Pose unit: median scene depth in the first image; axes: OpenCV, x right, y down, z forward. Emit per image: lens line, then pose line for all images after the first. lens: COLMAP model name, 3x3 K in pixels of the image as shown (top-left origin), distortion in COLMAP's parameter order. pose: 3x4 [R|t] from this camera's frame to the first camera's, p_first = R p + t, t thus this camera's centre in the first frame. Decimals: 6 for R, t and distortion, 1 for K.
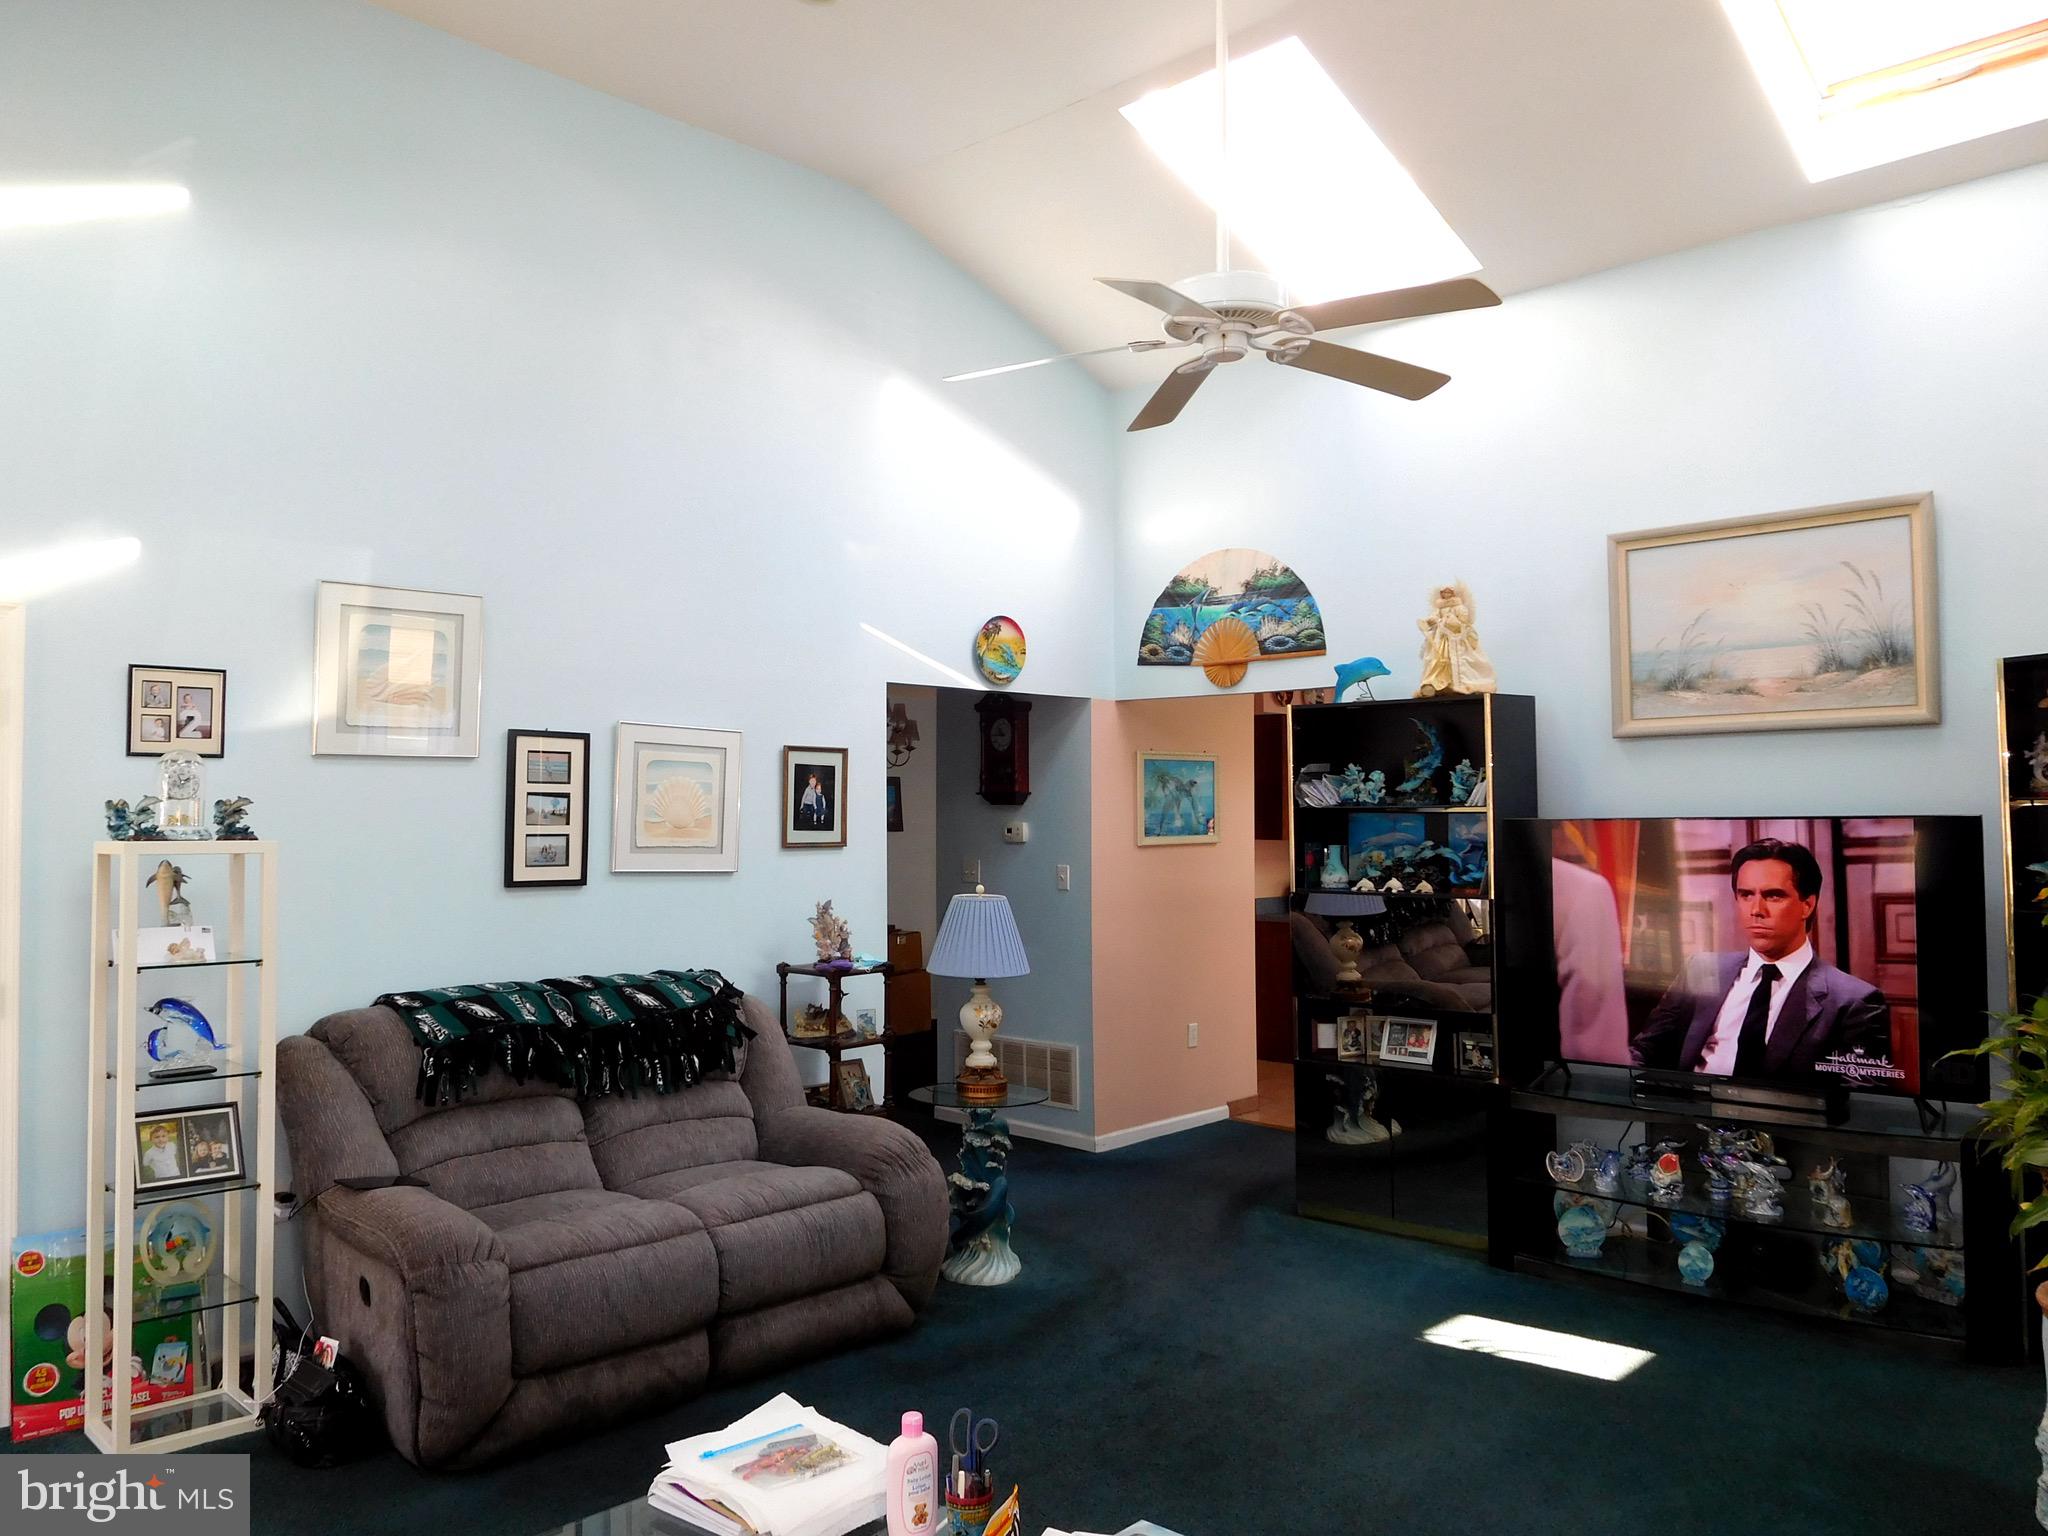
lens RADIAL K [[1524.4, 0, 1013.1], [0, 1524.4, 766.7], [0, 0, 1]] dist [-0.015645, 0.000070]
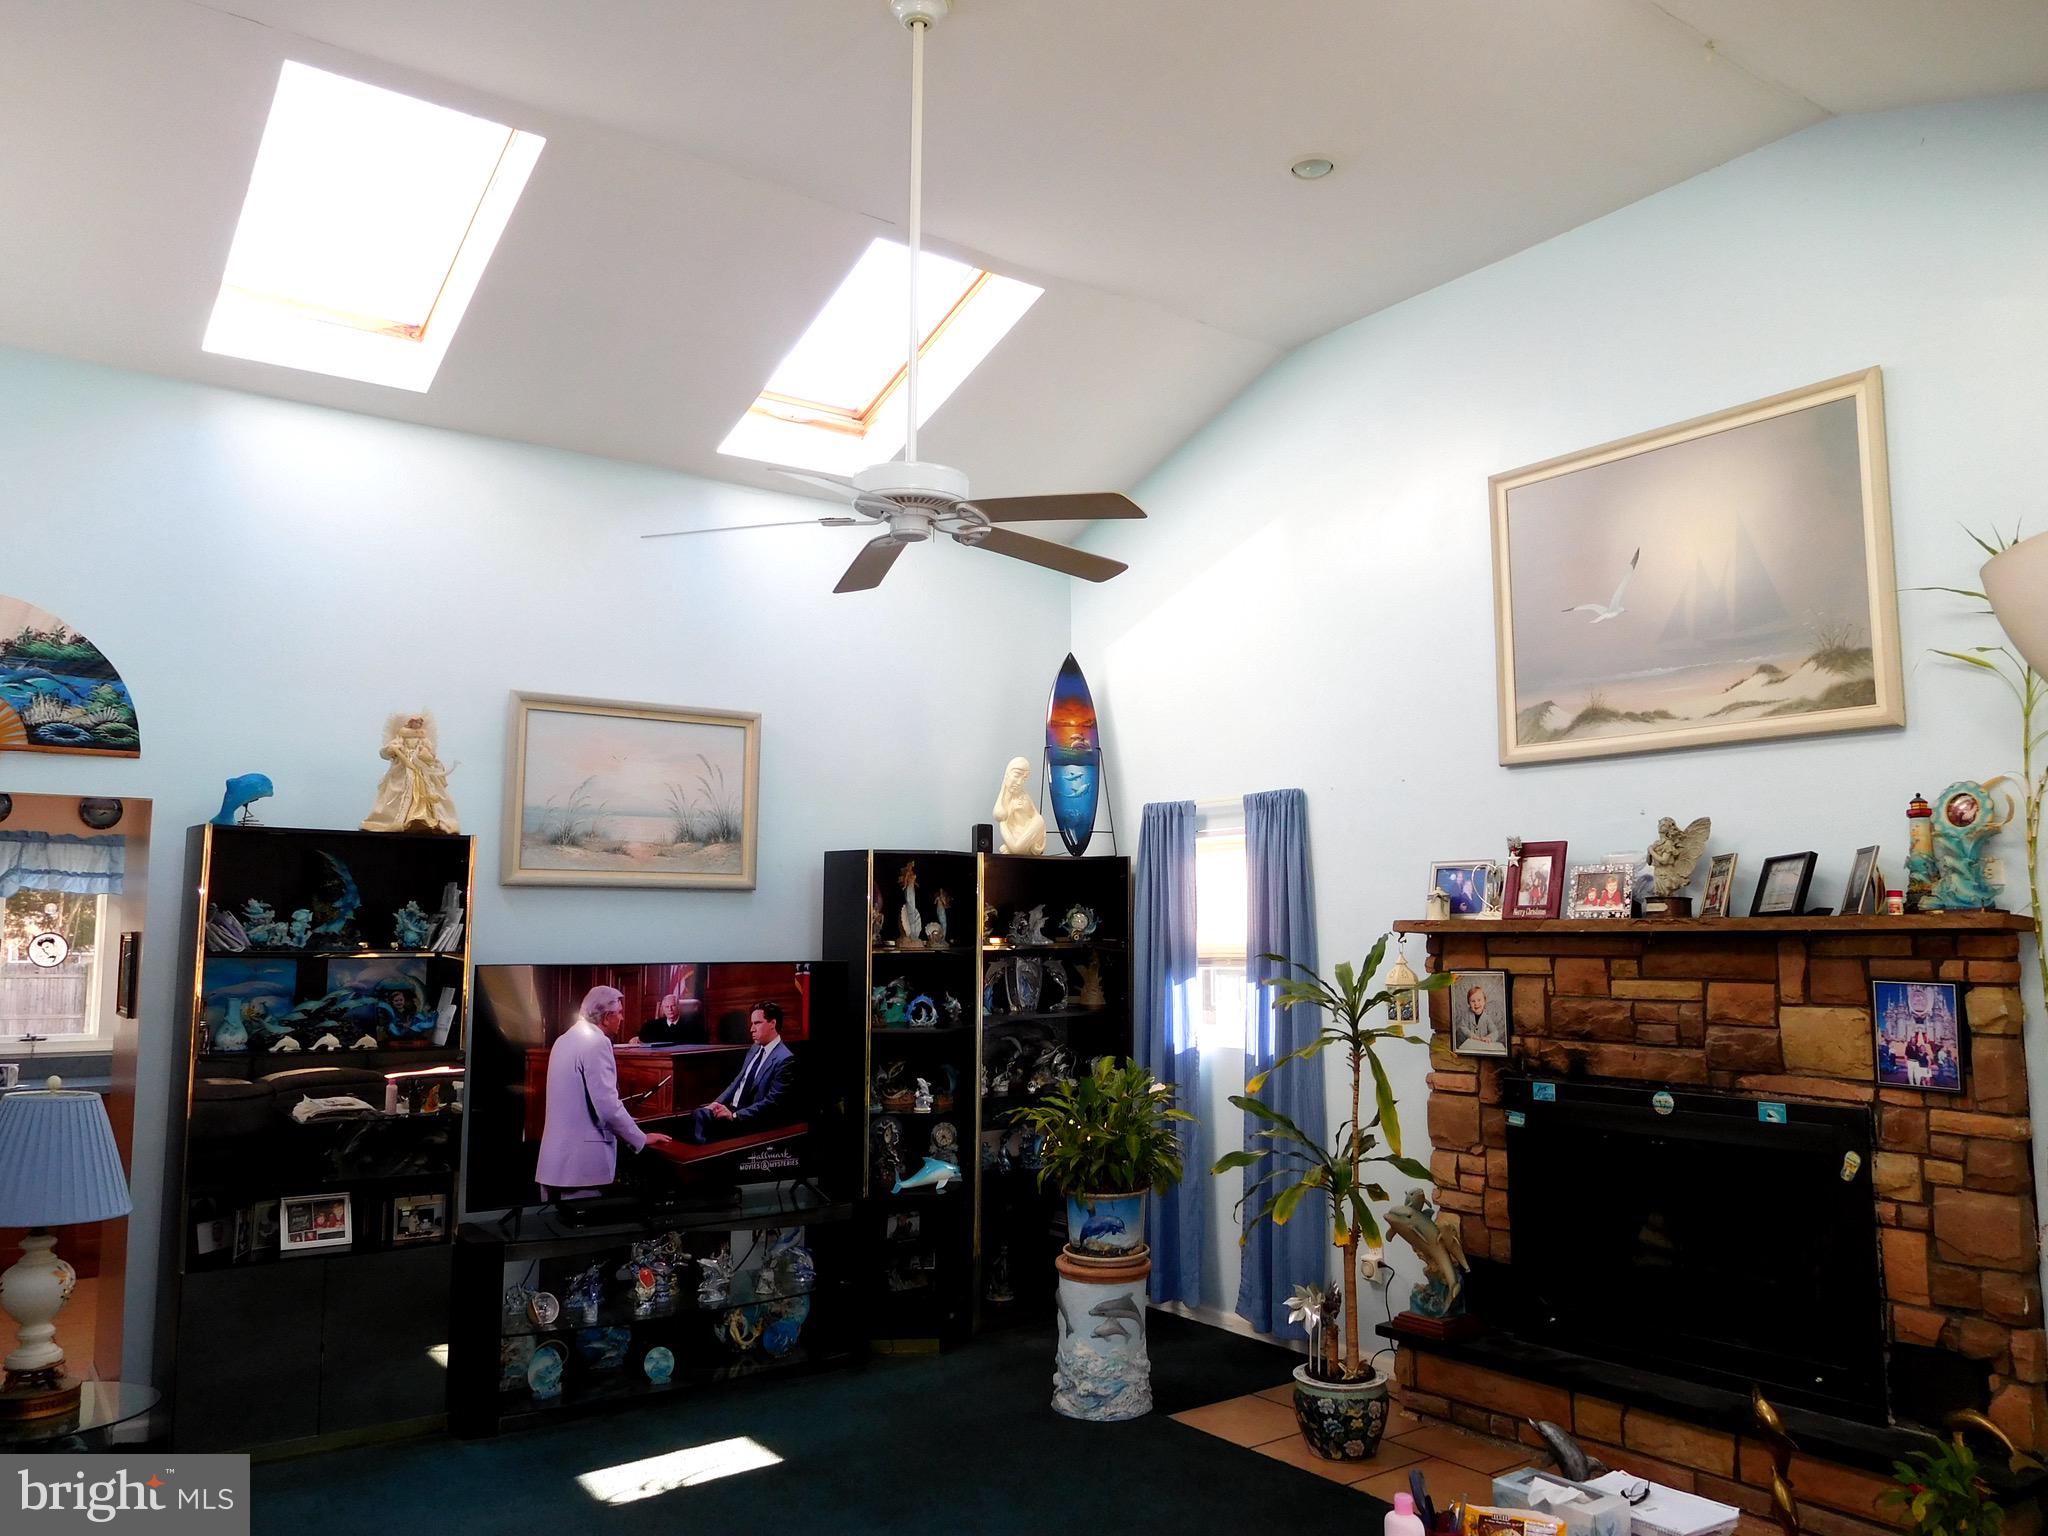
lens RADIAL K [[1524.4, 0, 1015.4], [0, 1524.4, 760.3], [0, 0, 1]] dist [-0.015645, 0.000070]
pose [[0.187113, 0.120182, 0.974959, -0.566884], [-0.034842, 0.992675, -0.115679, 0.004502], [-0.981720, -0.012324, 0.189930, 0.465046]]
